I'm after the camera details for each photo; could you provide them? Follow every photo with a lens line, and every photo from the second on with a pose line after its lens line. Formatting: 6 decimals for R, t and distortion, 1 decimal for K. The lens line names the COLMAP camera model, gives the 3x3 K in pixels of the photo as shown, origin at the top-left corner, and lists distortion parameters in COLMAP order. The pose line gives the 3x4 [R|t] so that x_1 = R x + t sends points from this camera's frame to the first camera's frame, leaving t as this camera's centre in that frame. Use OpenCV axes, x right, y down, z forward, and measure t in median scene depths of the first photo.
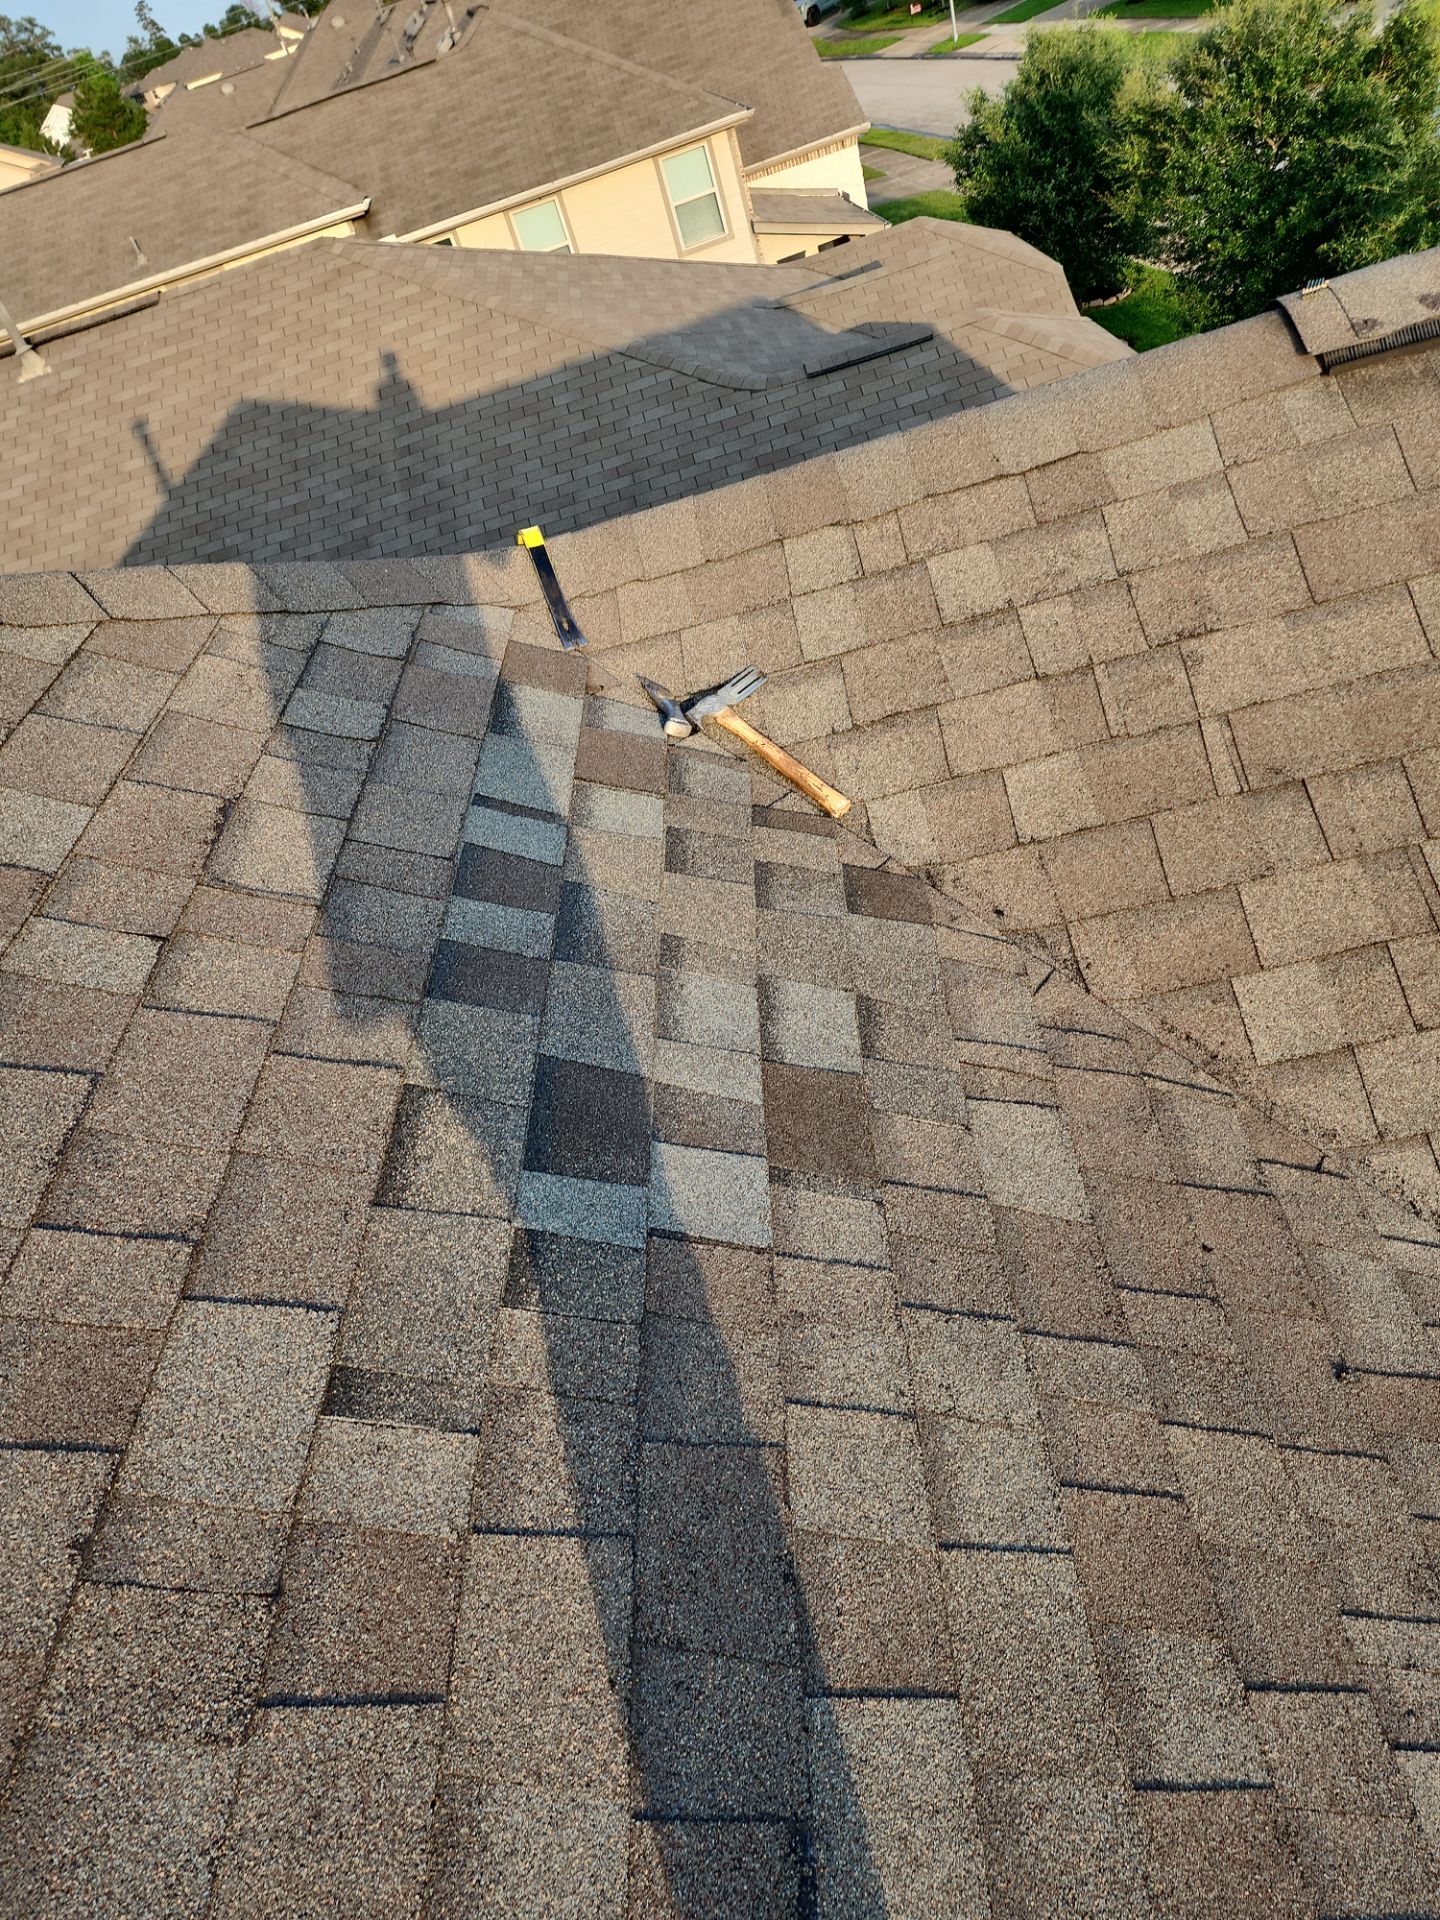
lens RADIAL K [[1321.8, 0, 712.8], [0, 1321.8, 882.1], [0, 0, 1]] dist [0.073126, -0.069648]
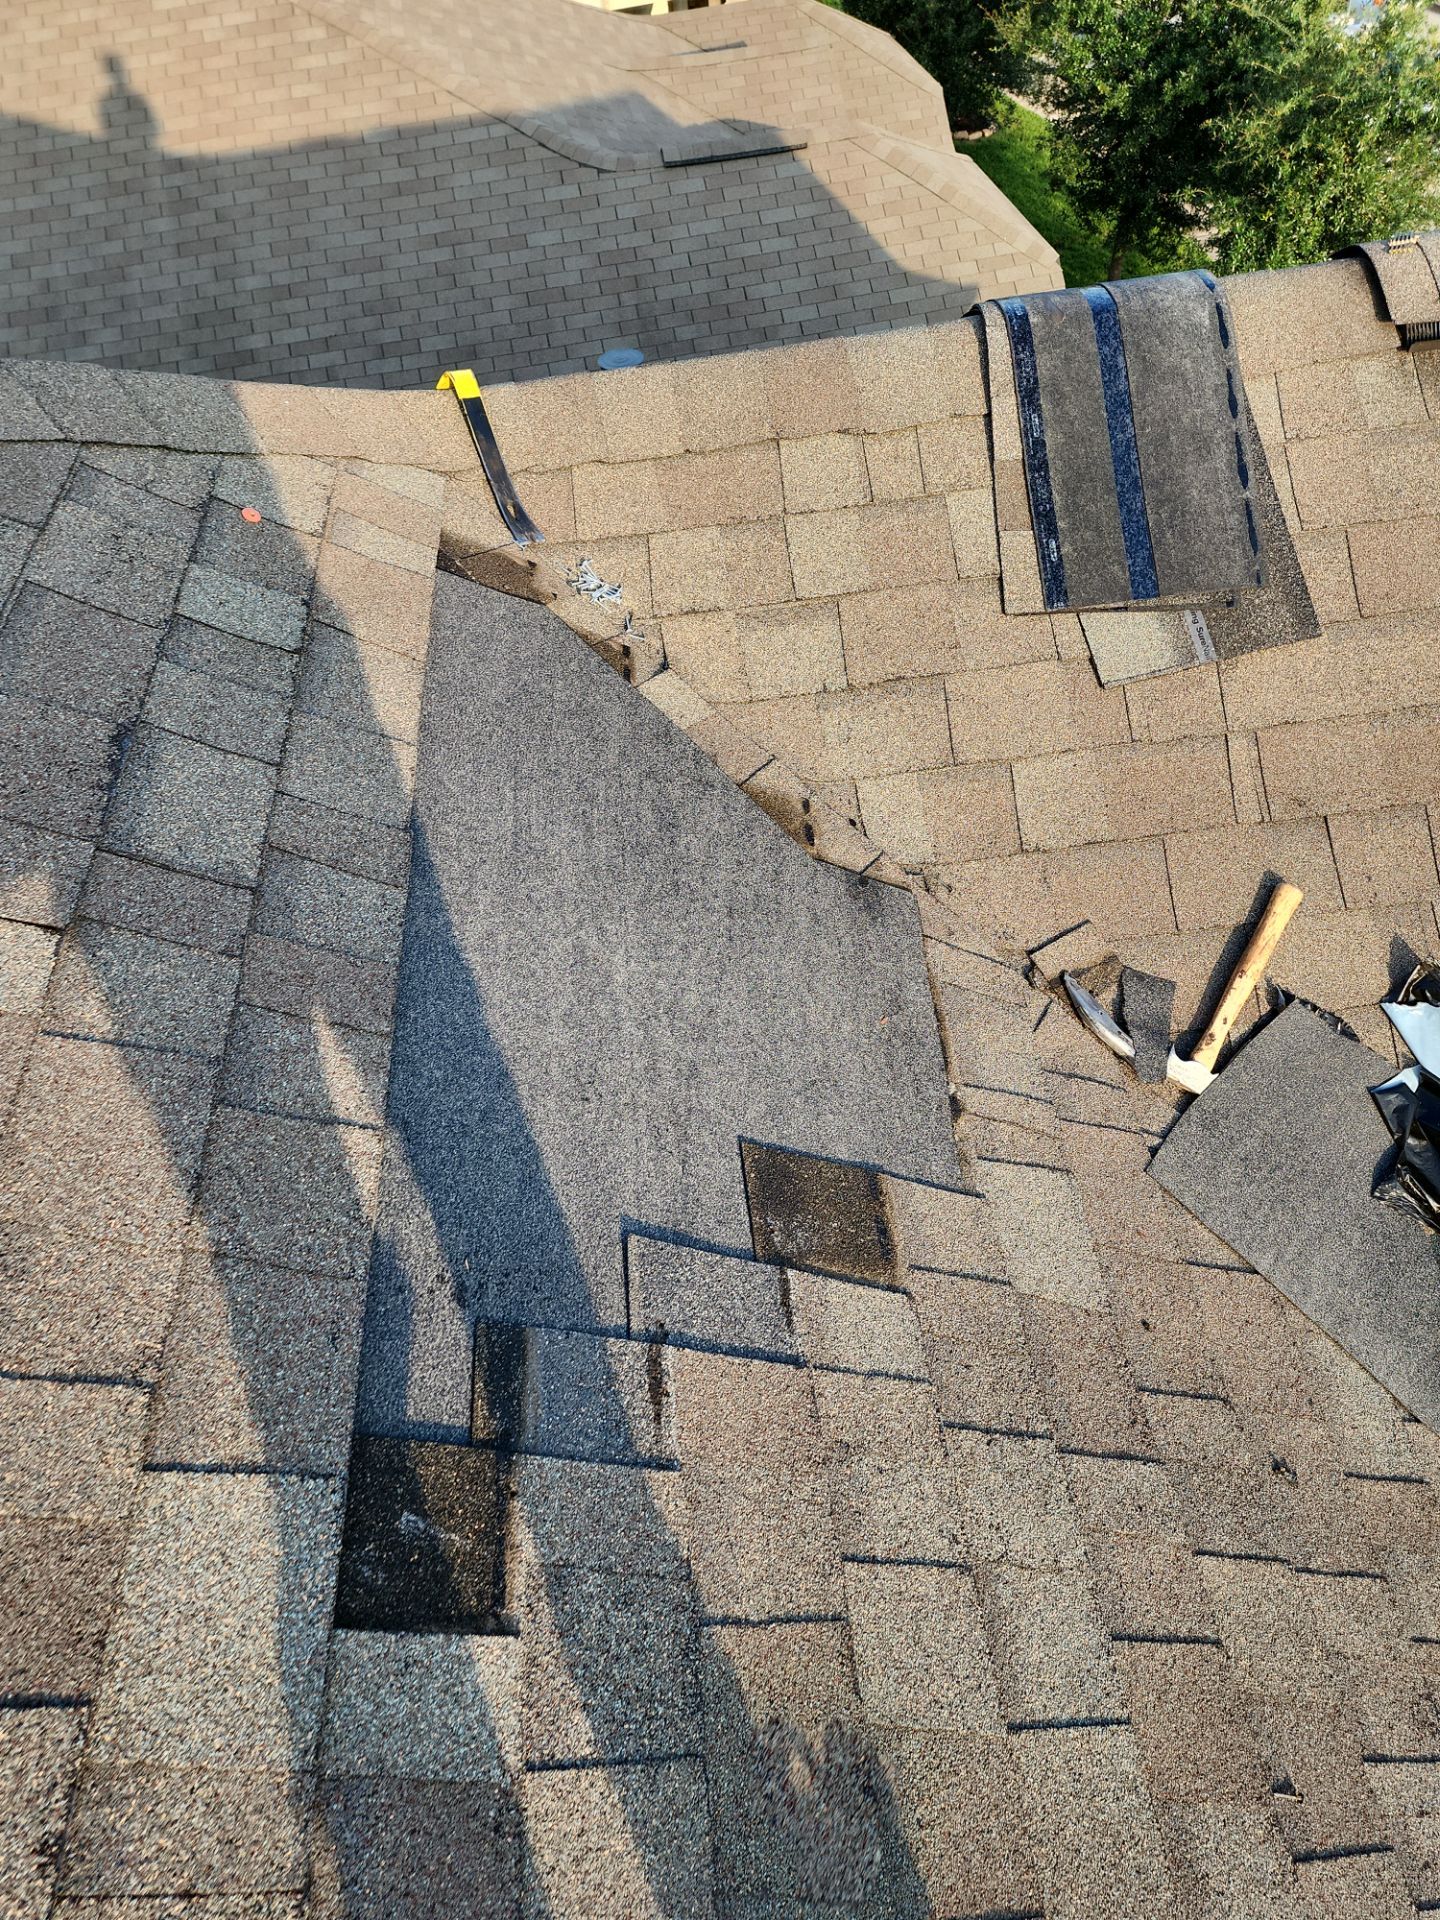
lens RADIAL K [[1371.2, 0, 726.6], [0, 1371.2, 961.9], [0, 0, 1]] dist [0.068847, -0.067430]
pose [[0.978301, 0.086761, 0.188147, -0.157756], [-0.116326, 0.981471, 0.152263, -0.087146], [-0.171450, -0.170845, 0.970266, 0.142071]]
